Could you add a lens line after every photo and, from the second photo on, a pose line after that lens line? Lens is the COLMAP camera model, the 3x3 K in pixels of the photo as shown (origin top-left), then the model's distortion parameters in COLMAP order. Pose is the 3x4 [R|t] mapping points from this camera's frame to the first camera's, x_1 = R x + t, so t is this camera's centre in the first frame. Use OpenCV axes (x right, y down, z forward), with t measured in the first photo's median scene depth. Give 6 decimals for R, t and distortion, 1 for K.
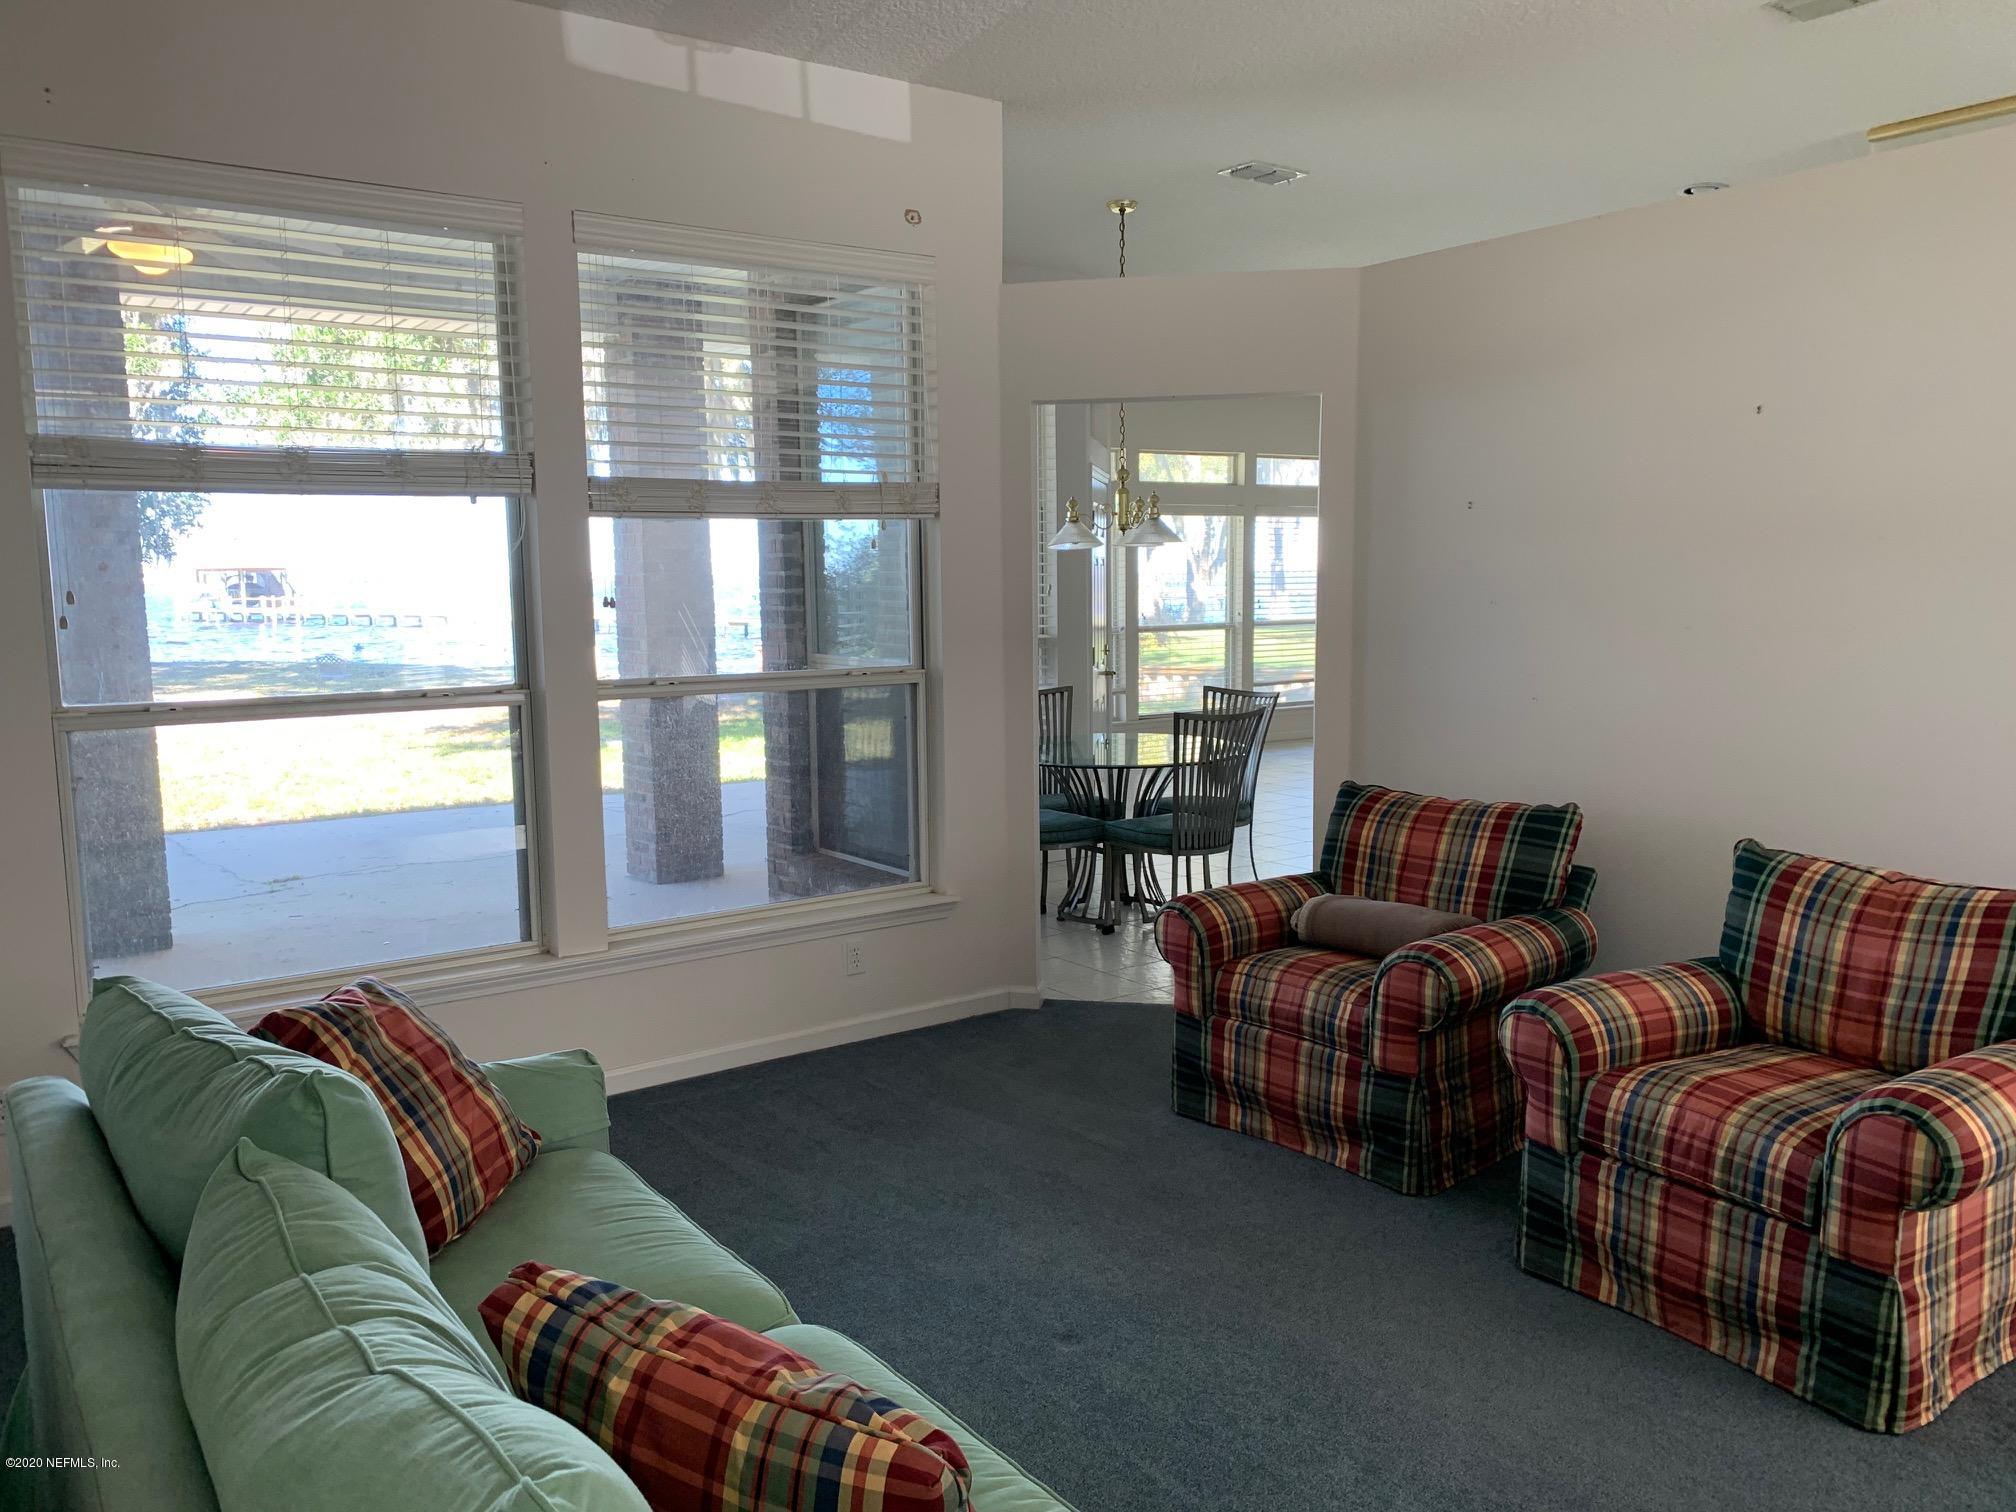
lens RADIAL K [[1541.5, 0, 1005.0], [0, 1541.5, 766.0], [0, 0, 1]] dist [0.035550, -0.033837]
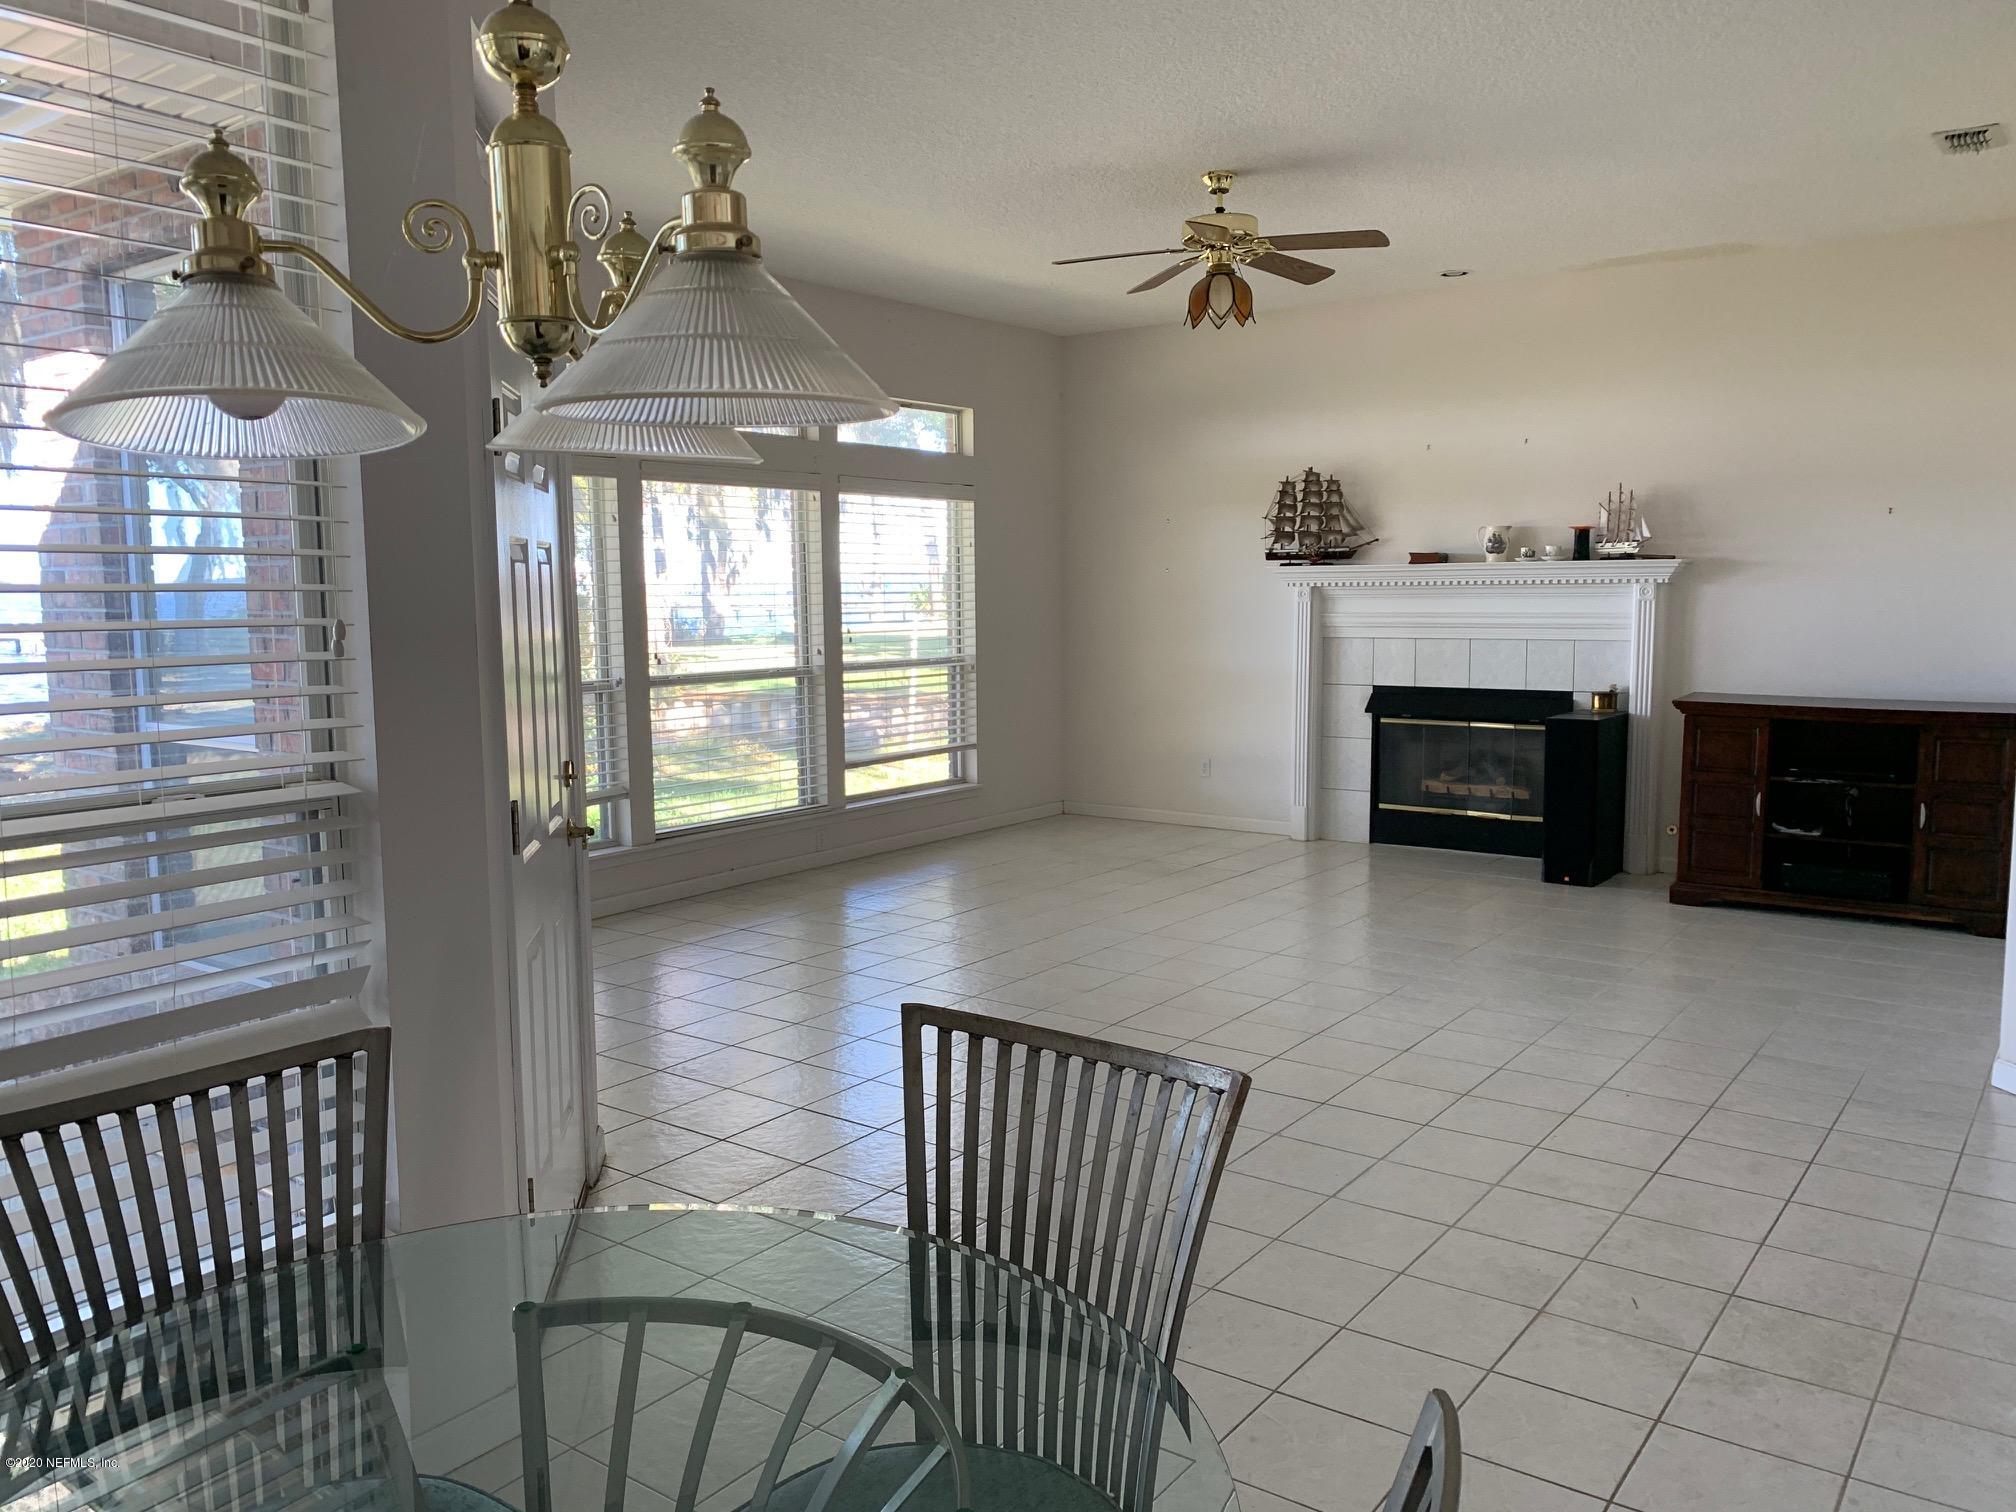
lens RADIAL K [[1541.5, 0, 1005.0], [0, 1541.5, 766.0], [0, 0, 1]] dist [0.035550, -0.033837]
pose [[0.952036, -0.026387, 0.304846, 0.034771], [0.028374, 0.999595, -0.002090, -0.050013], [-0.304668, 0.010640, 0.952399, 0.396894]]
